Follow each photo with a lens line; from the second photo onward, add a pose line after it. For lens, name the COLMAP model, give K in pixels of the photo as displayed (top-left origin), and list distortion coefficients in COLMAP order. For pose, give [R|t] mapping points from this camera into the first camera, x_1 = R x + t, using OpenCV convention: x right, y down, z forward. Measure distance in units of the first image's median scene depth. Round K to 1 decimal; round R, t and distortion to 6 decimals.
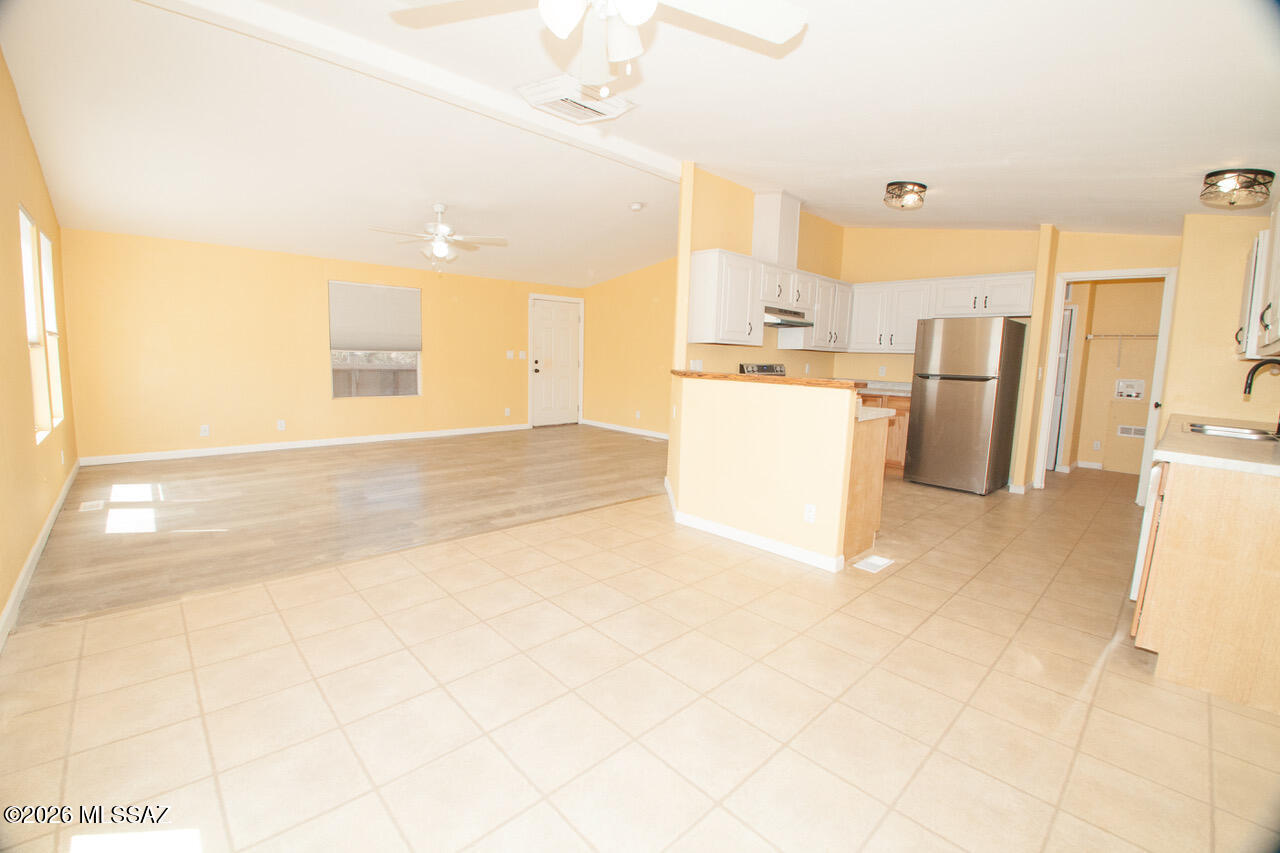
lens RADIAL K [[542.3, 0, 627.8], [0, 542.3, 421.4], [0, 0, 1]] dist [-0.027976, -0.005945]
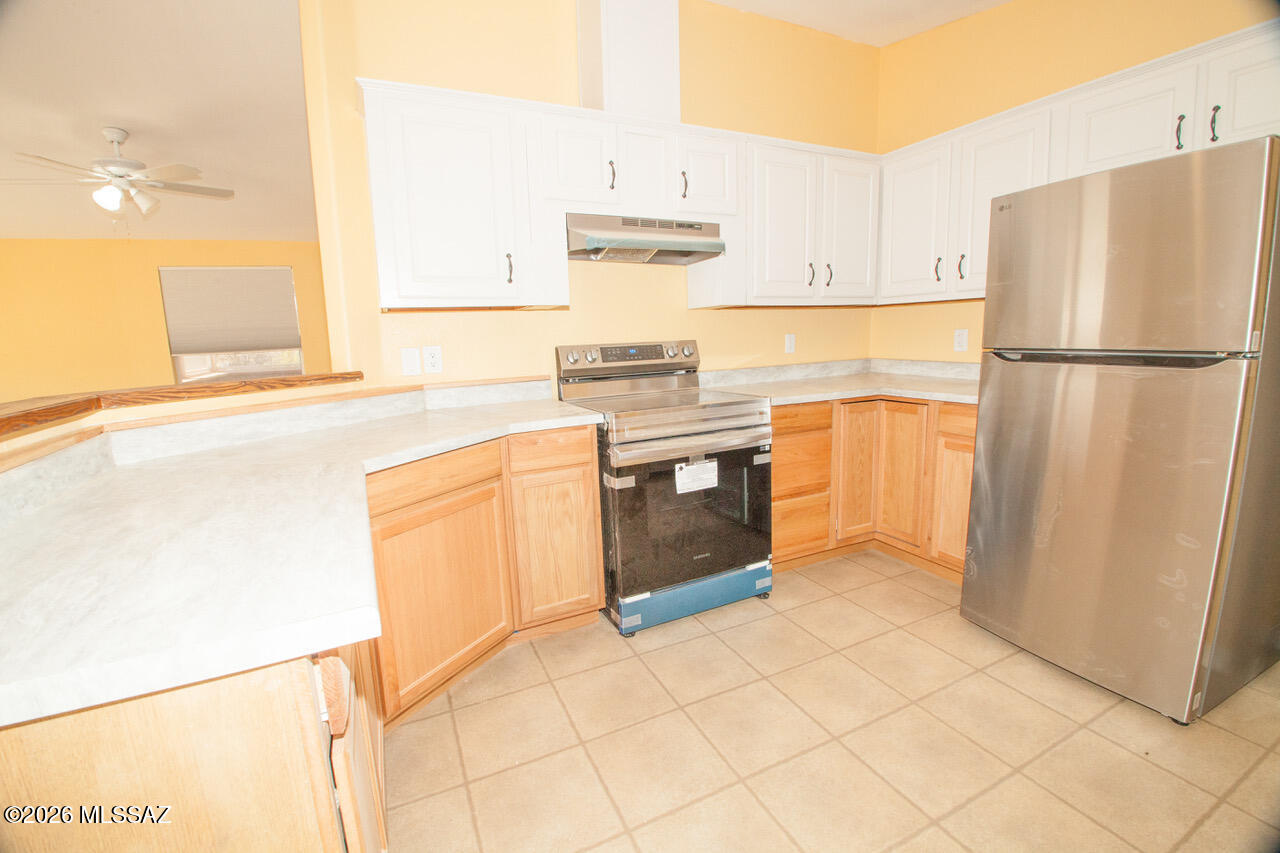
lens RADIAL K [[542.3, 0, 627.8], [0, 542.3, 421.4], [0, 0, 1]] dist [-0.027976, -0.005945]
pose [[0.947963, -0.009760, -0.318230, 0.416585], [0.022892, 0.999032, 0.037552, -0.057679], [0.317556, -0.042882, 0.947269, 0.568813]]
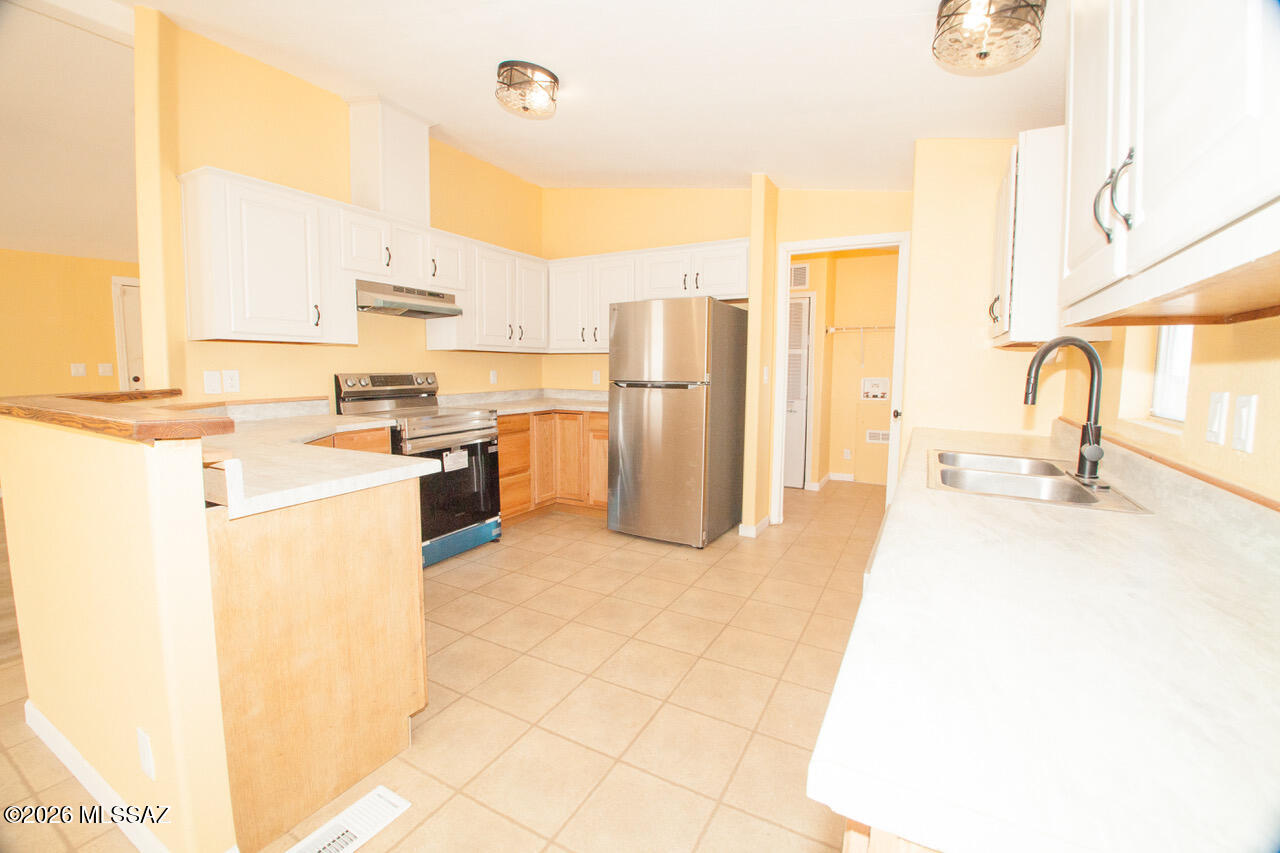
lens RADIAL K [[542.3, 0, 627.8], [0, 542.3, 421.4], [0, 0, 1]] dist [-0.027976, -0.005945]
pose [[0.951996, -0.052547, 0.301567, 0.337568], [0.057121, 0.998347, -0.006362, -0.029221], [-0.300734, 0.023282, 0.953424, 0.313849]]
